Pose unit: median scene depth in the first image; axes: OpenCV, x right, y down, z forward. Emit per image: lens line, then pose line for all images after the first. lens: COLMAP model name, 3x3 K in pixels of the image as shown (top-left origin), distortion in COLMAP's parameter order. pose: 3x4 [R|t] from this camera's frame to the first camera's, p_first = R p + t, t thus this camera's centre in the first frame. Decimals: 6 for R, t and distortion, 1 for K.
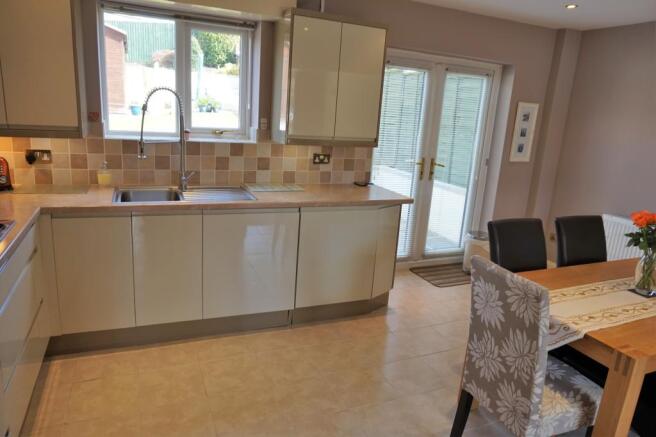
lens RADIAL K [[448.8, 0, 329.8], [0, 448.8, 219.5], [0, 0, 1]] dist [-0.033757, -0.001576]
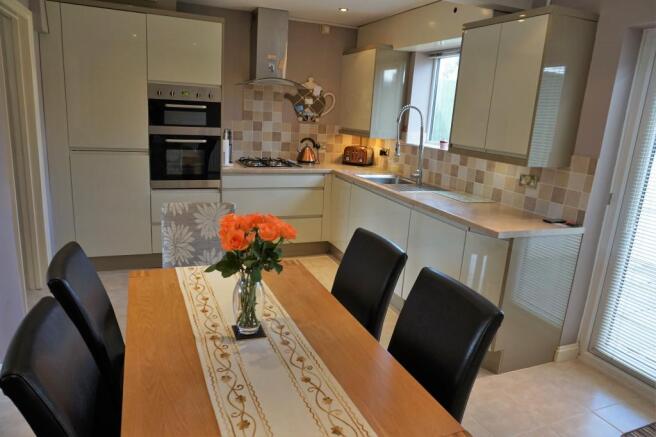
lens RADIAL K [[448.8, 0, 328.9], [0, 448.8, 218.4], [0, 0, 1]] dist [-0.033757, -0.001576]
pose [[-0.016040, 0.170663, -0.985199, 0.859085], [-0.301252, 0.938715, 0.167515, -0.099589], [0.953410, 0.299480, 0.036356, 0.645477]]
